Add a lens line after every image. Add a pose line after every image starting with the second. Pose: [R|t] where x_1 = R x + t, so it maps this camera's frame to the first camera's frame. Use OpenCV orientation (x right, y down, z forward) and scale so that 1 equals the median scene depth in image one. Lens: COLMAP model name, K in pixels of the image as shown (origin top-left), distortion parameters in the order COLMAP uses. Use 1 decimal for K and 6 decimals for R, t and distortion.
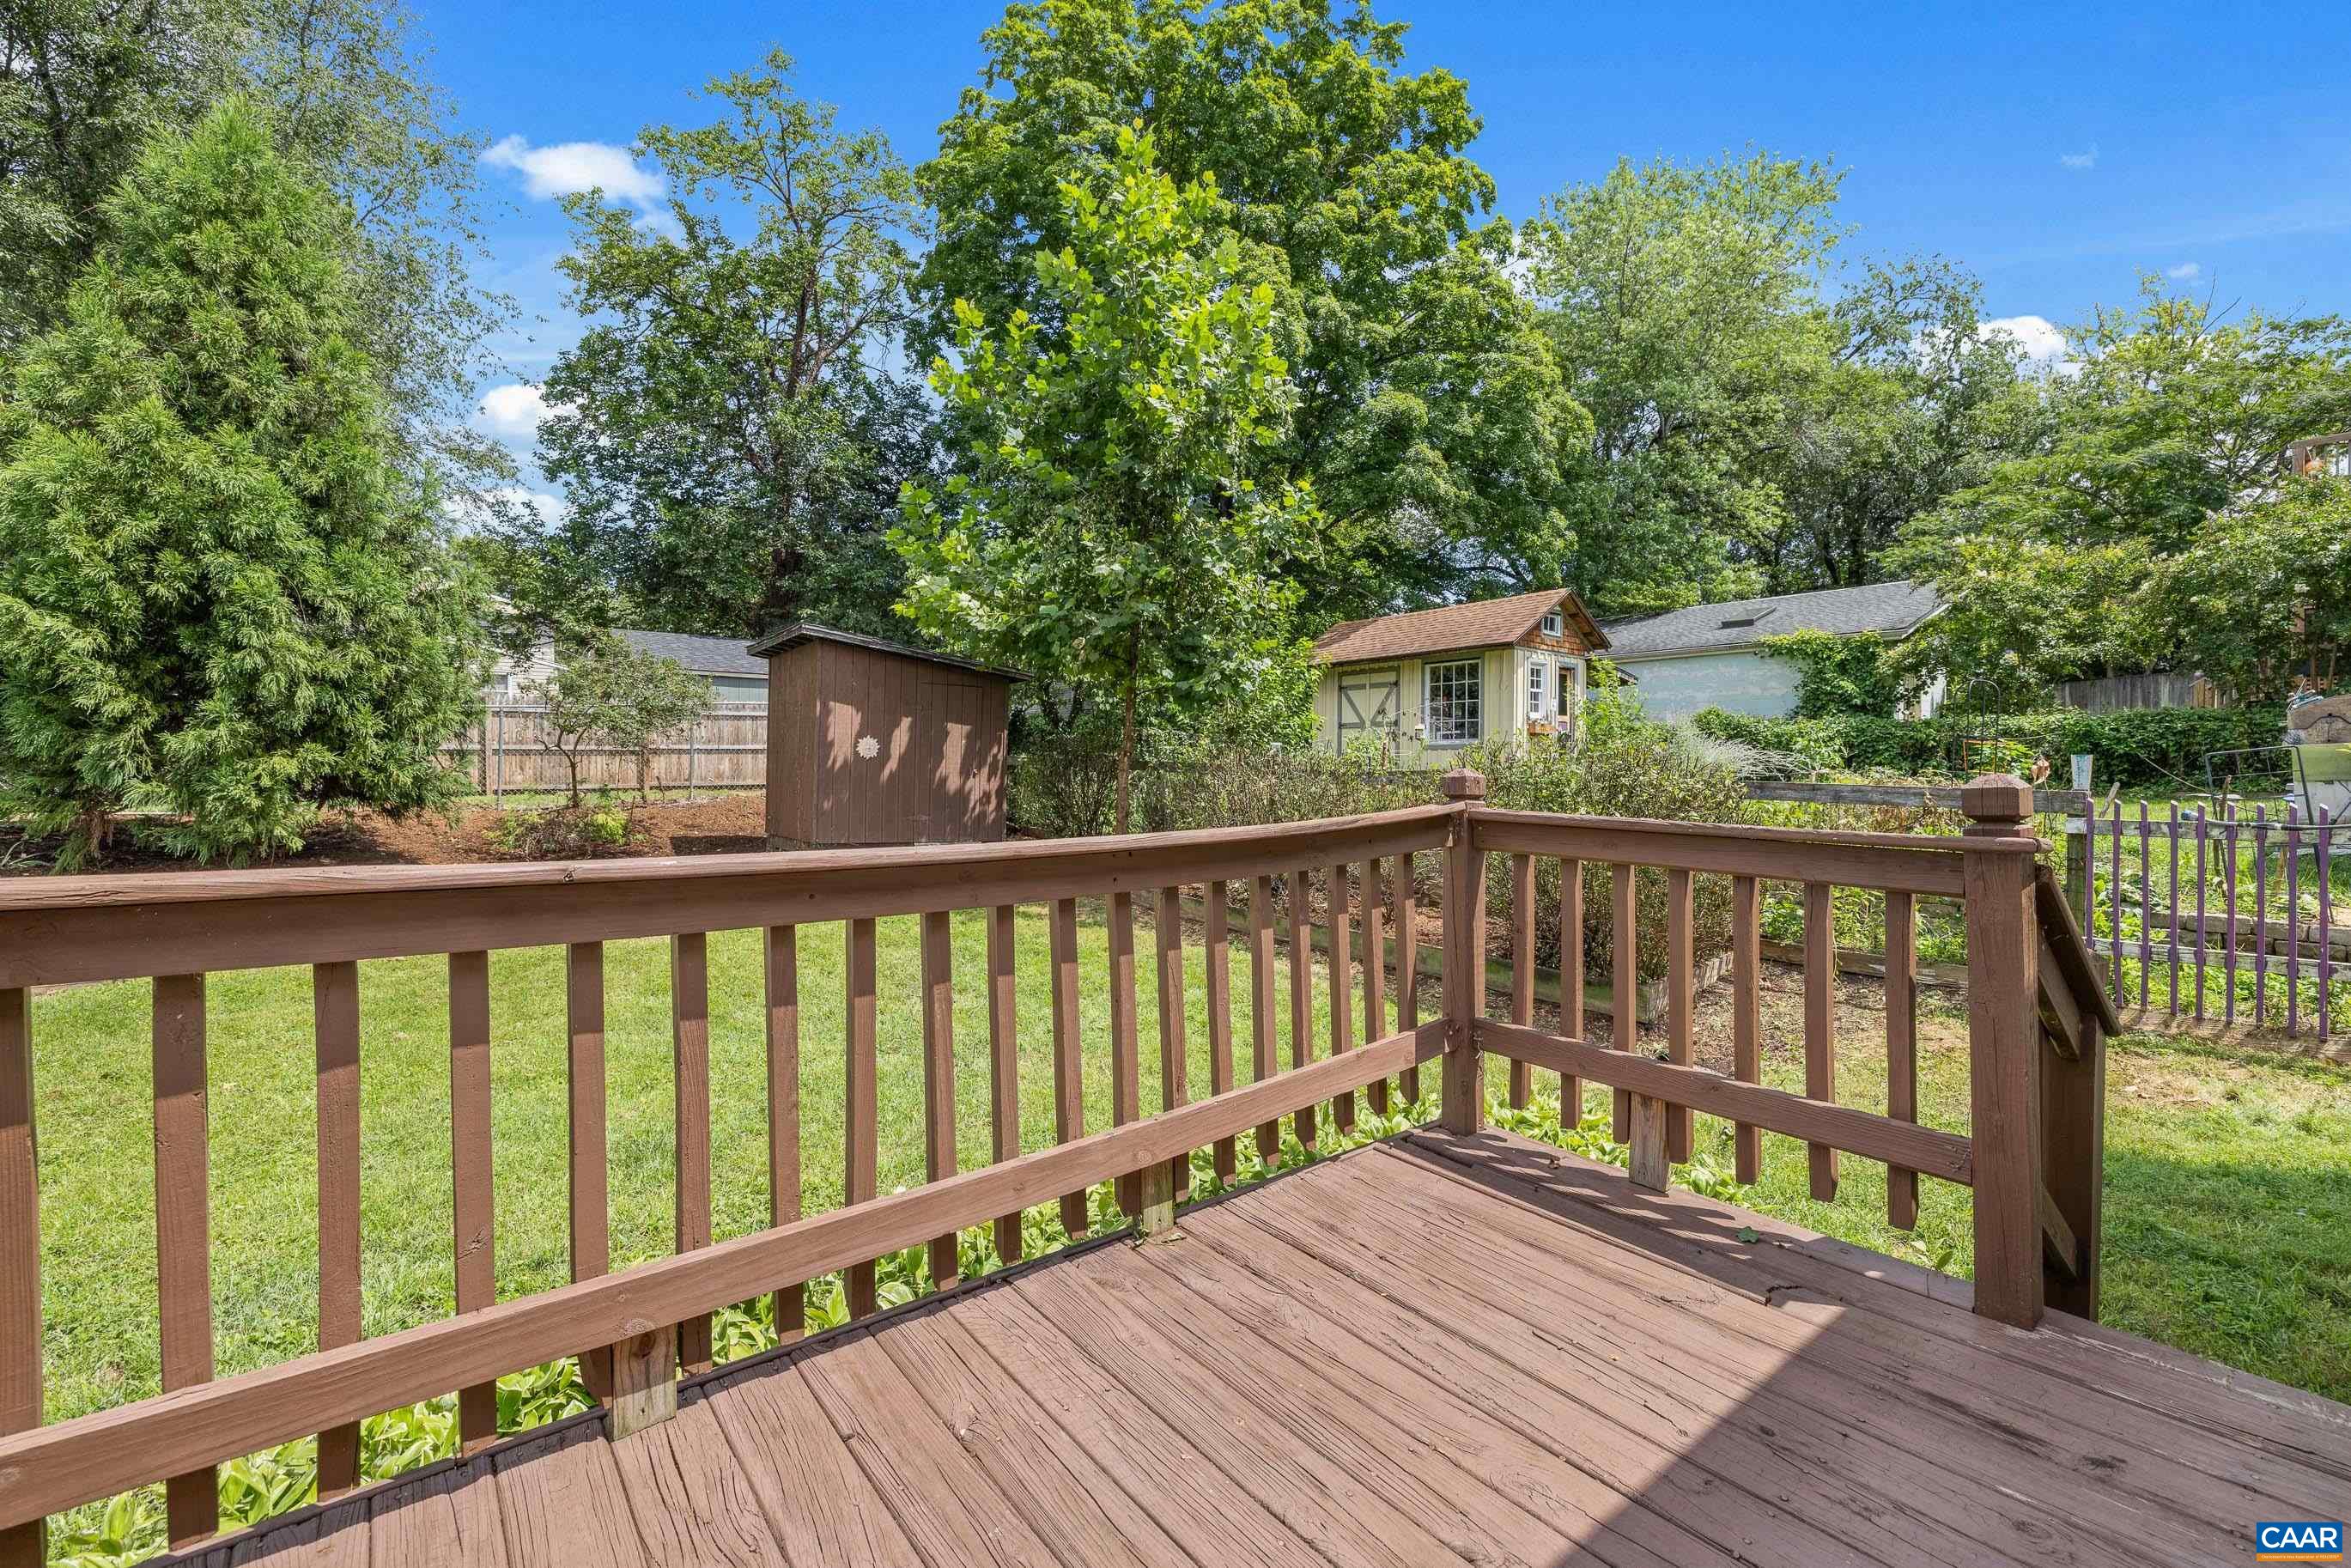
lens RADIAL K [[1000.7, 0, 1173.4], [0, 1000.7, 783.9], [0, 0, 1]] dist [-0.000316, 0.000337]
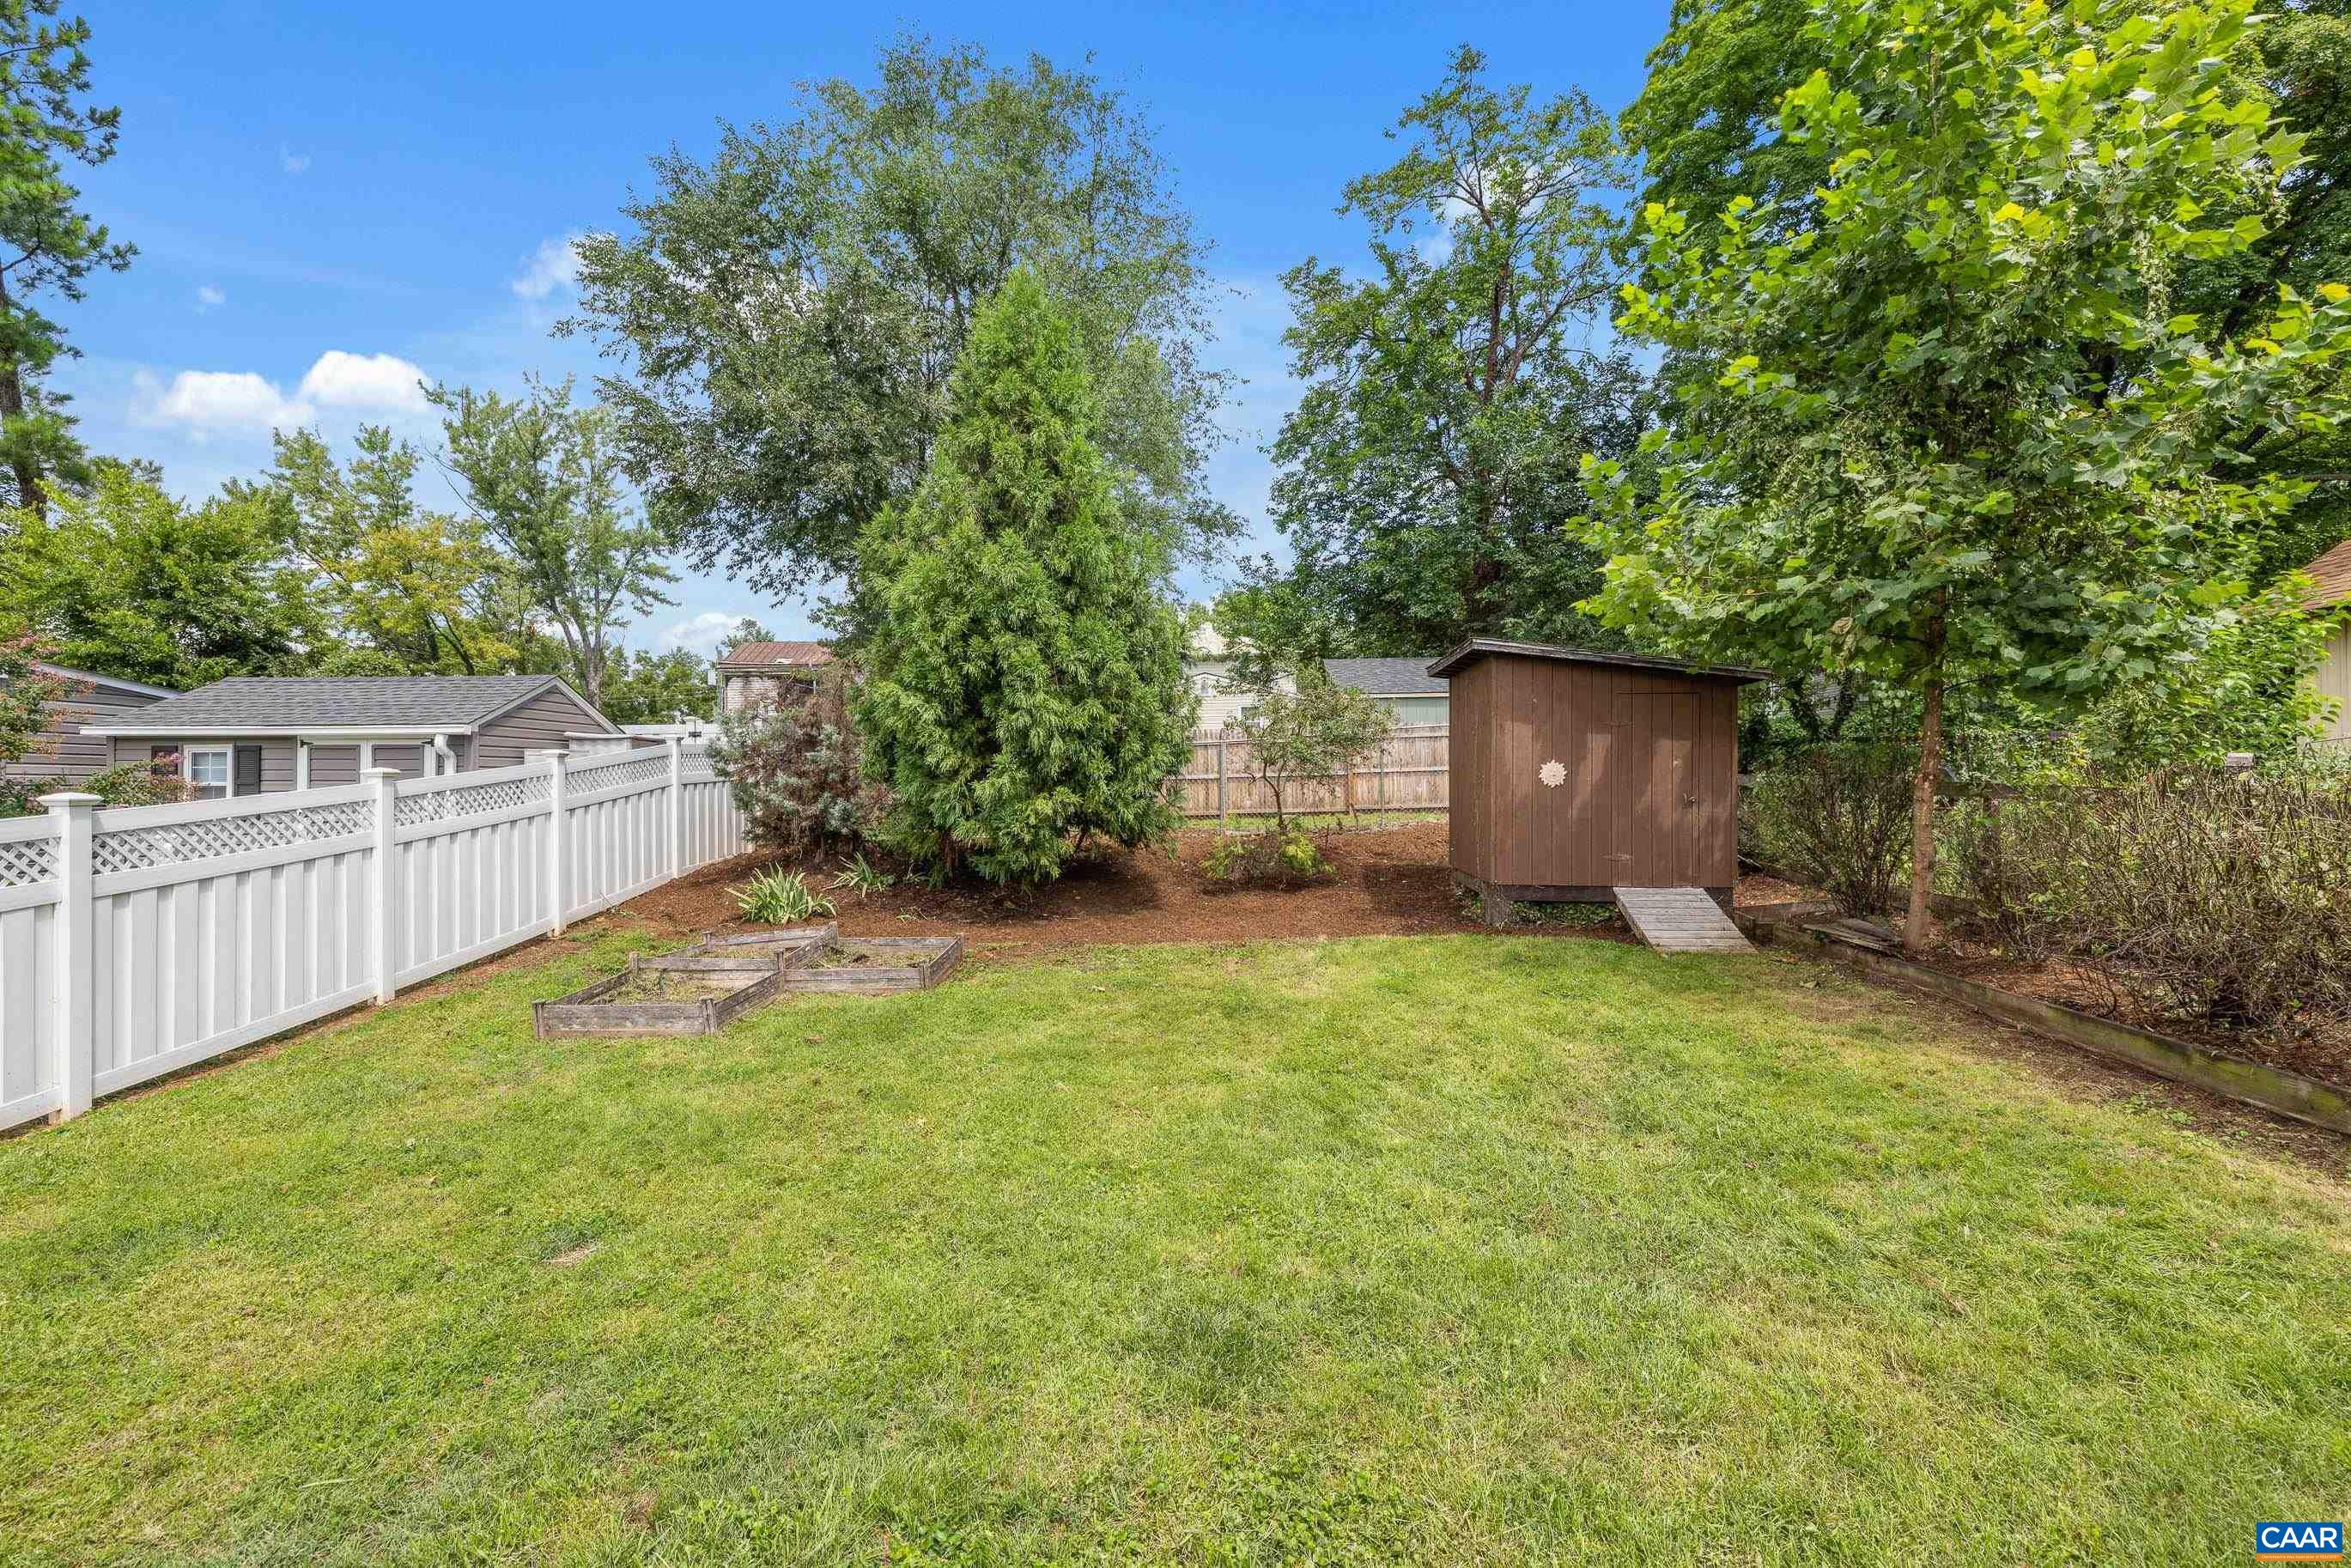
lens RADIAL K [[1000.7, 0, 1179.0], [0, 1000.7, 778.2], [0, 0, 1]] dist [-0.000316, 0.000337]
pose [[0.773016, -0.018941, -0.634104, -0.010303], [0.011460, 0.999808, -0.015894, -0.023937], [0.634283, 0.005019, 0.773084, 0.141612]]
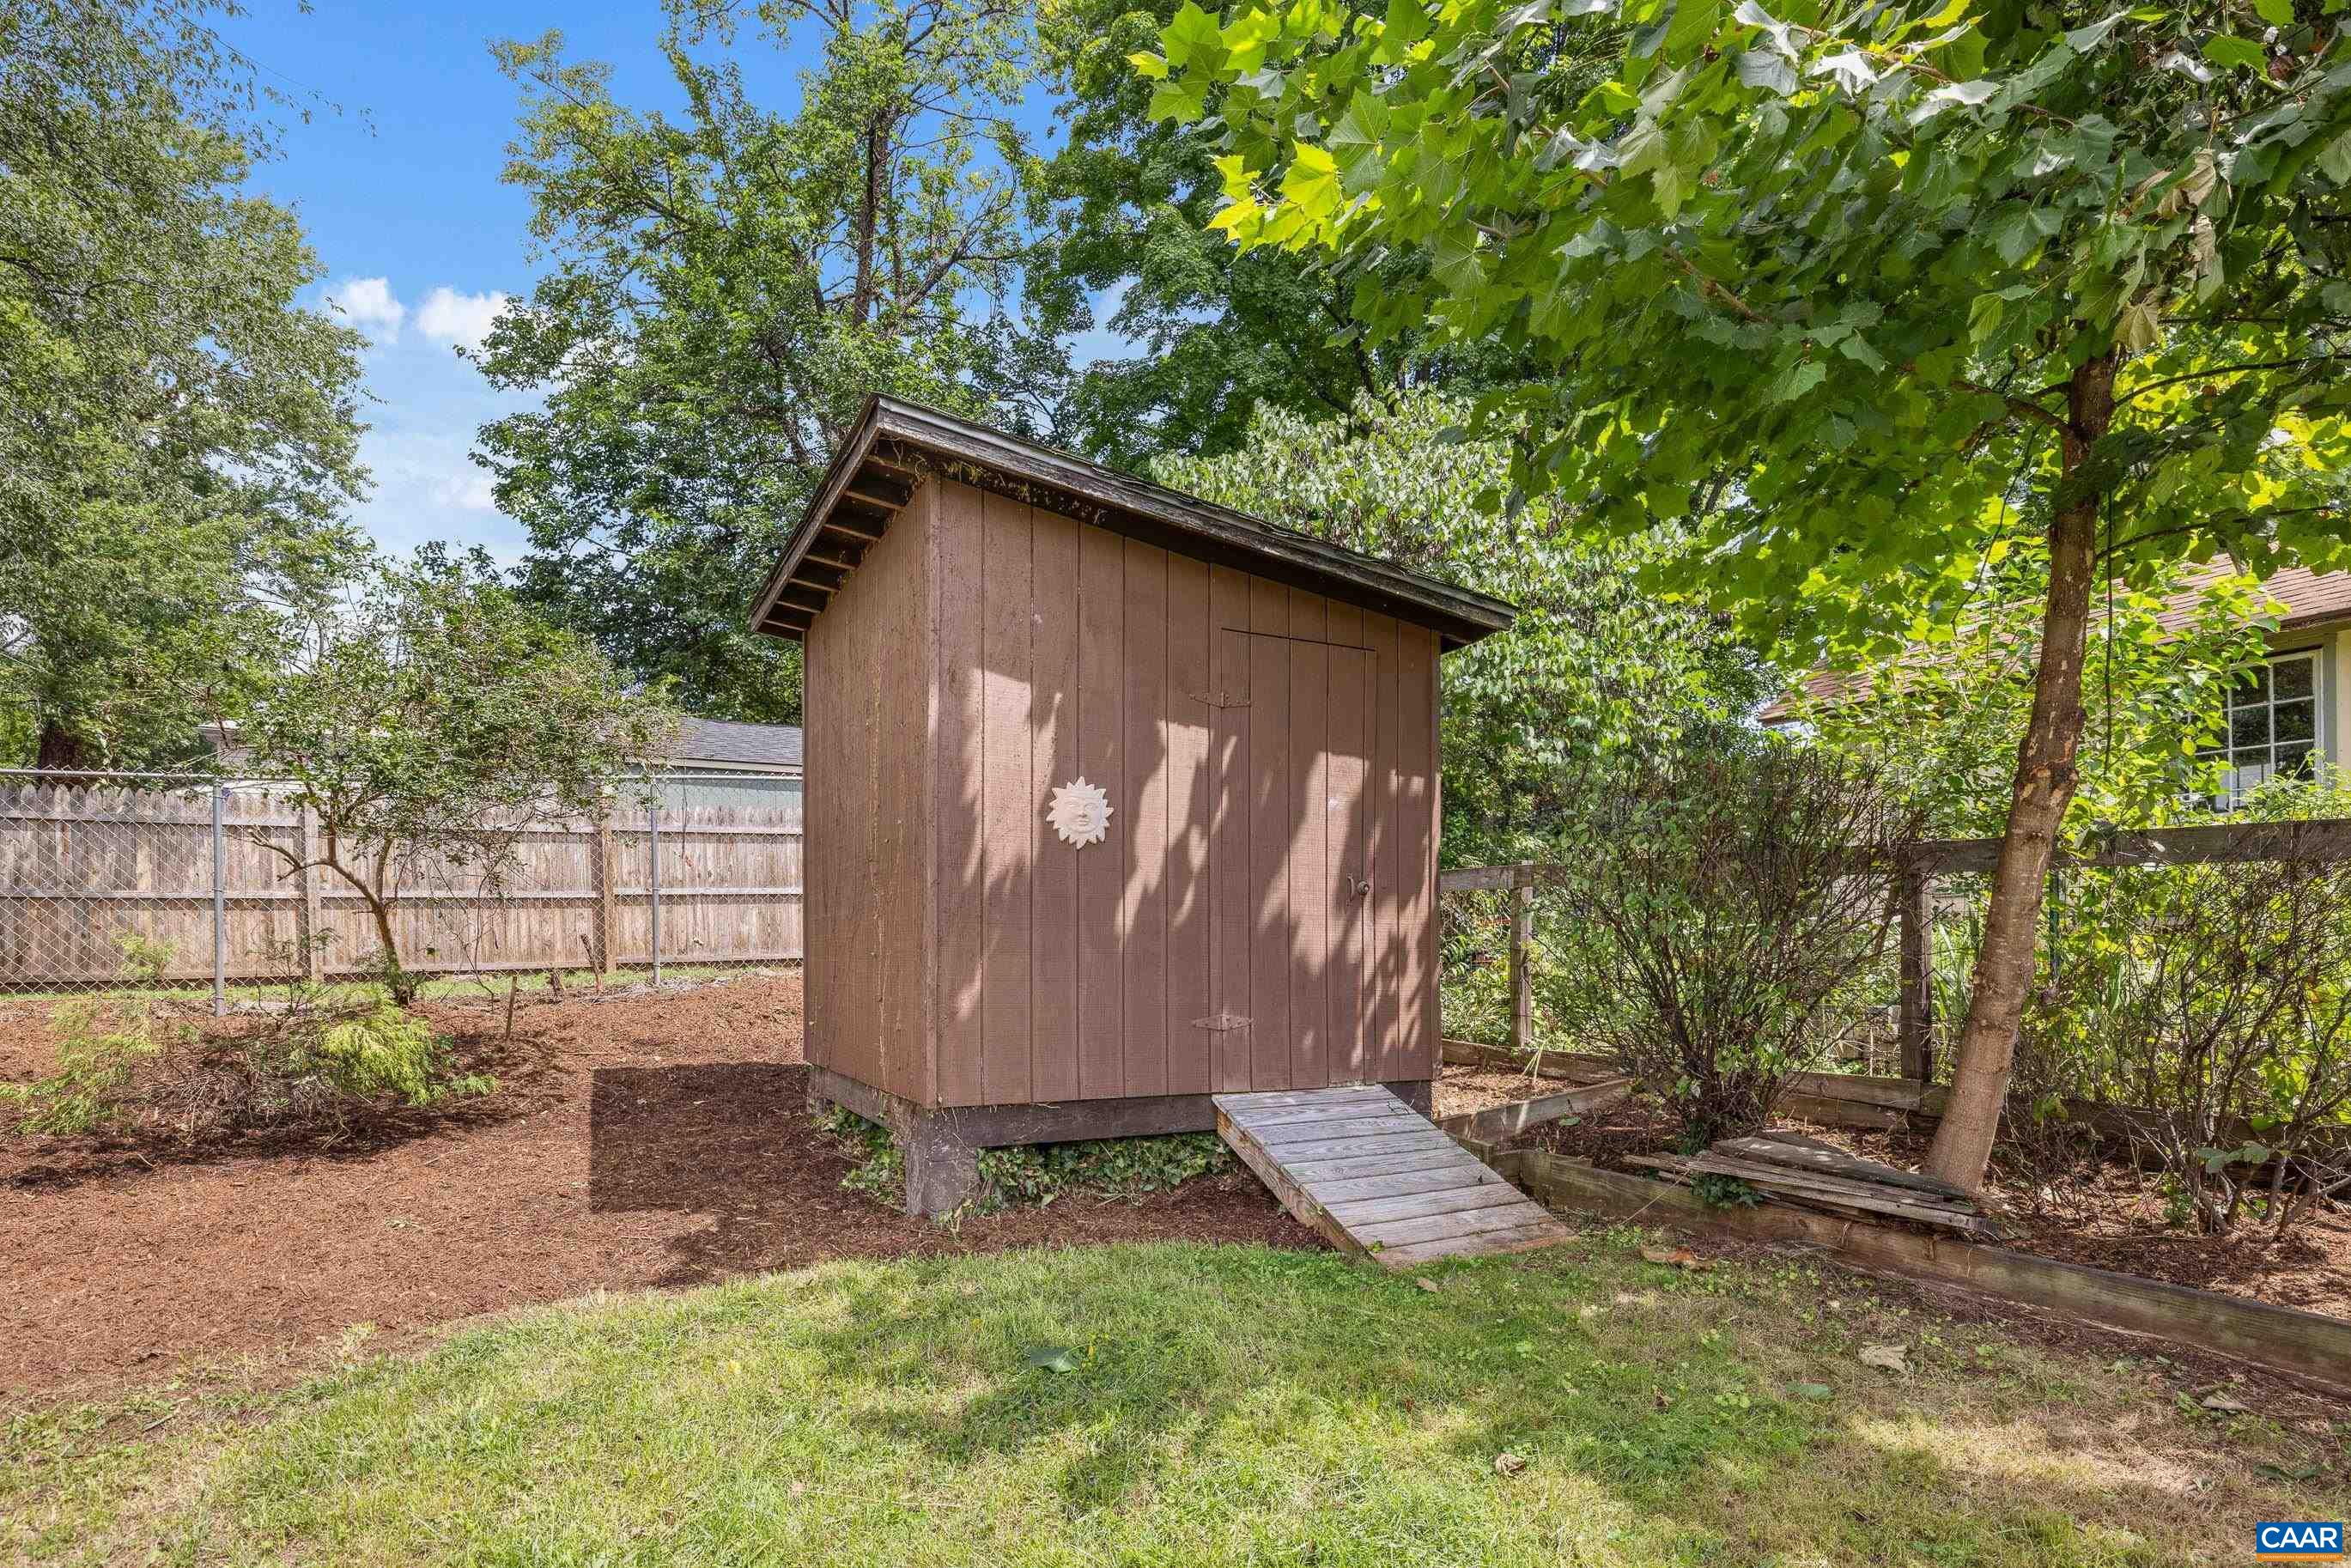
lens RADIAL K [[1157.5, 0, 1227.6], [0, 1157.5, 971.7], [0, 0, 1]] dist [0.001845, 0.001407]
pose [[0.997568, -0.016041, -0.067835, -0.233430], [0.016673, 0.999823, 0.008756, 0.012545], [0.067683, -0.009866, 0.997658, 0.628239]]
